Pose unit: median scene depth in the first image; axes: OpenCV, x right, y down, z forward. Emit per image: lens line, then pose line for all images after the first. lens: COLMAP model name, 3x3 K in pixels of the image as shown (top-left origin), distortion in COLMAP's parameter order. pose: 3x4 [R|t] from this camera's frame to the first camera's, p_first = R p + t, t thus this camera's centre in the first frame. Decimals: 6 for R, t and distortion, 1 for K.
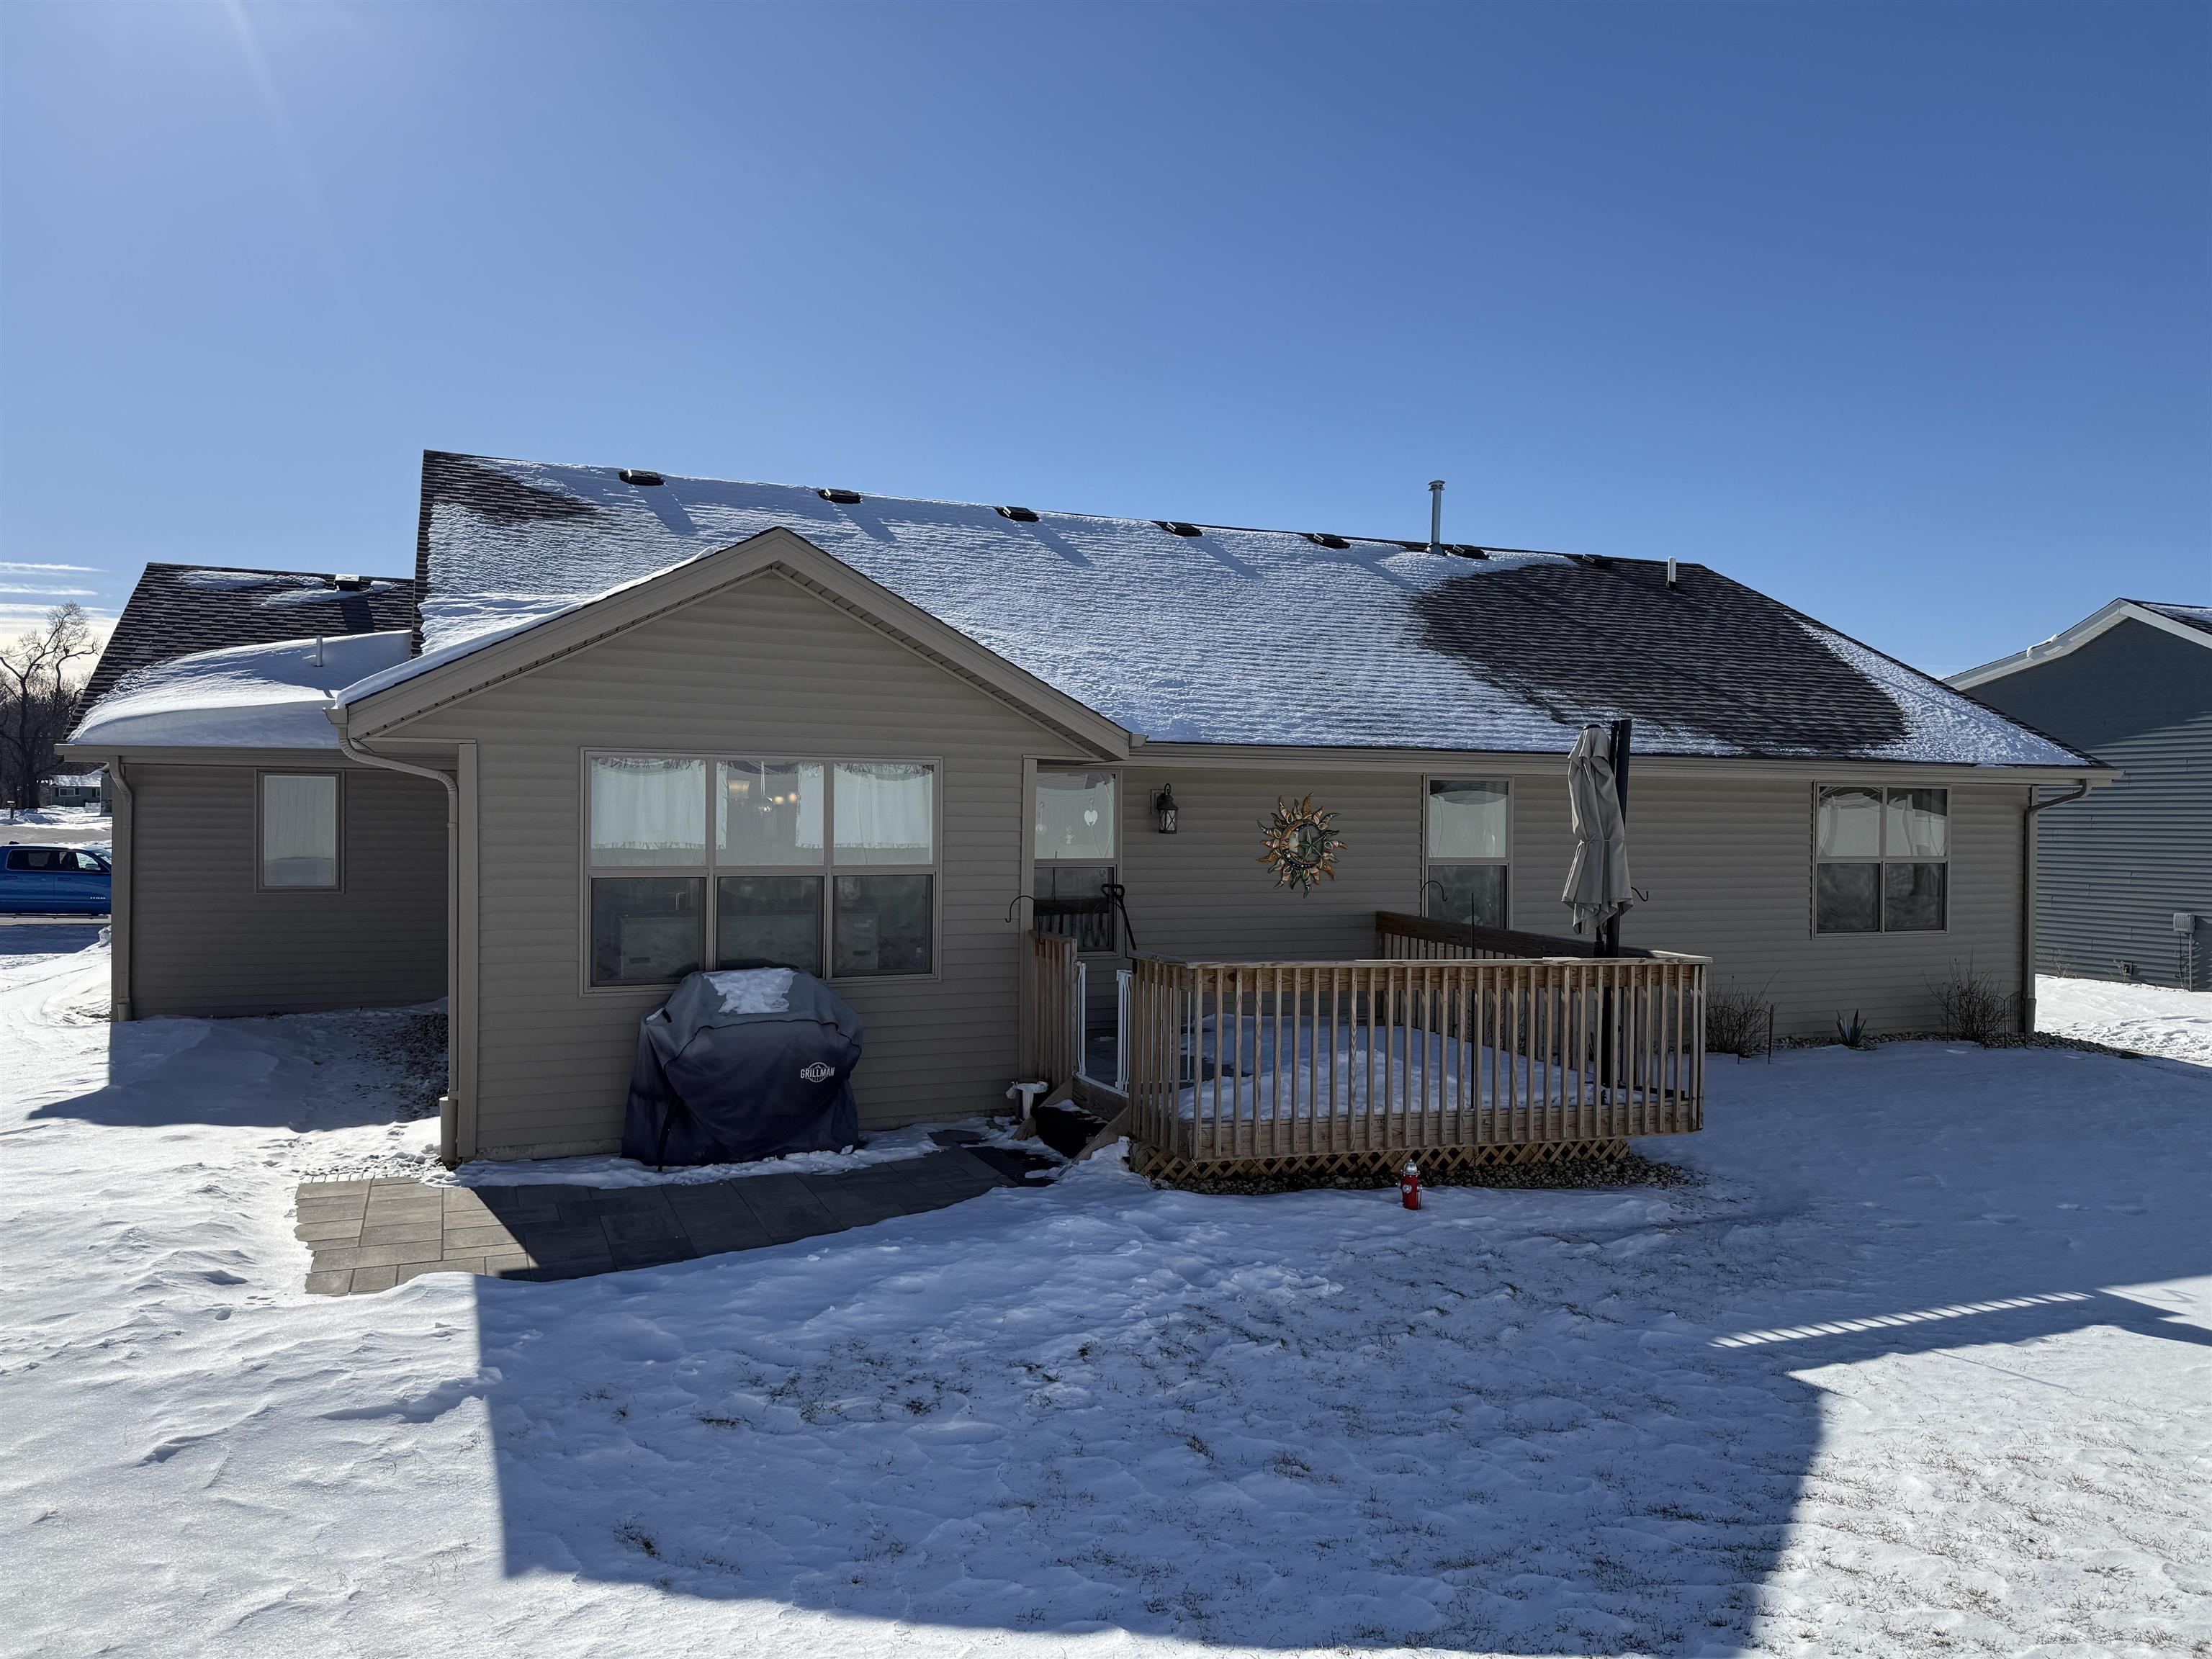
lens RADIAL K [[1540.7, 0, 1106.0], [0, 1540.7, 829.5], [0, 0, 1]] dist [0.121533, -0.171934]
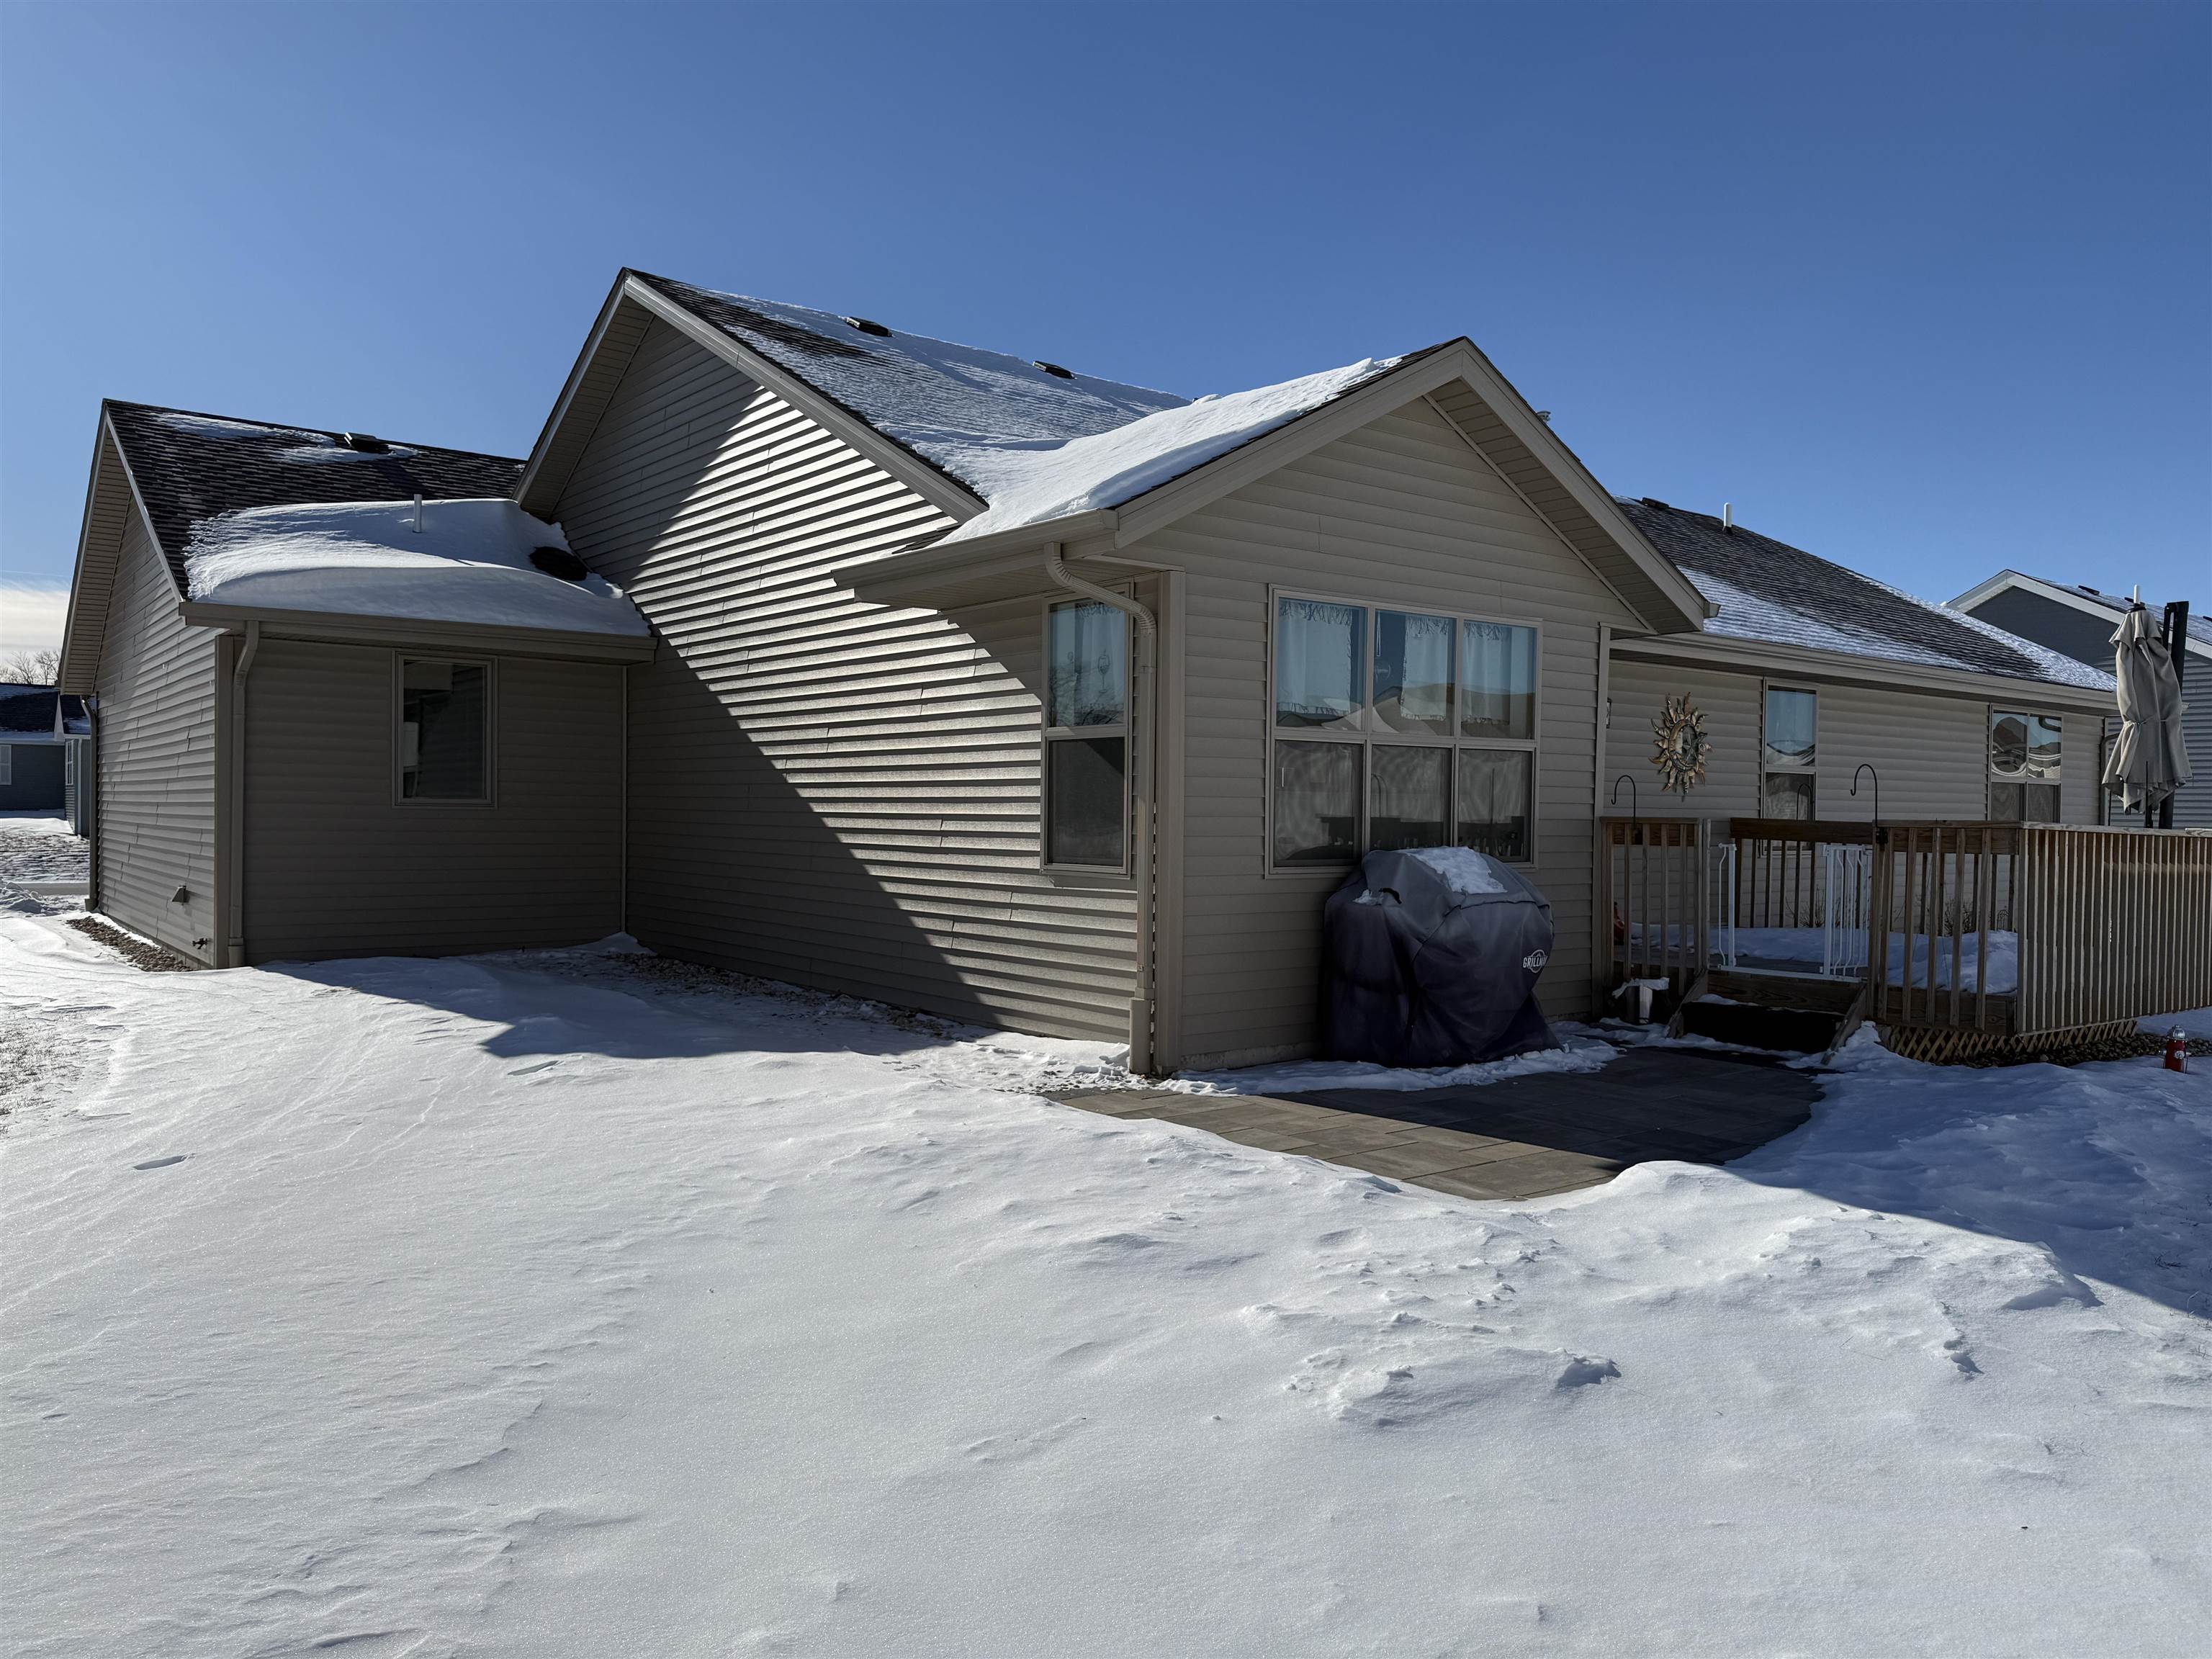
lens RADIAL K [[1540.7, 0, 1106.0], [0, 1540.7, 829.5], [0, 0, 1]] dist [0.121533, -0.171934]
pose [[0.964023, -0.000600, 0.265818, -0.611198], [-0.001197, 0.999978, 0.006596, 0.071300], [-0.265816, -0.006677, 0.964001, 0.200190]]
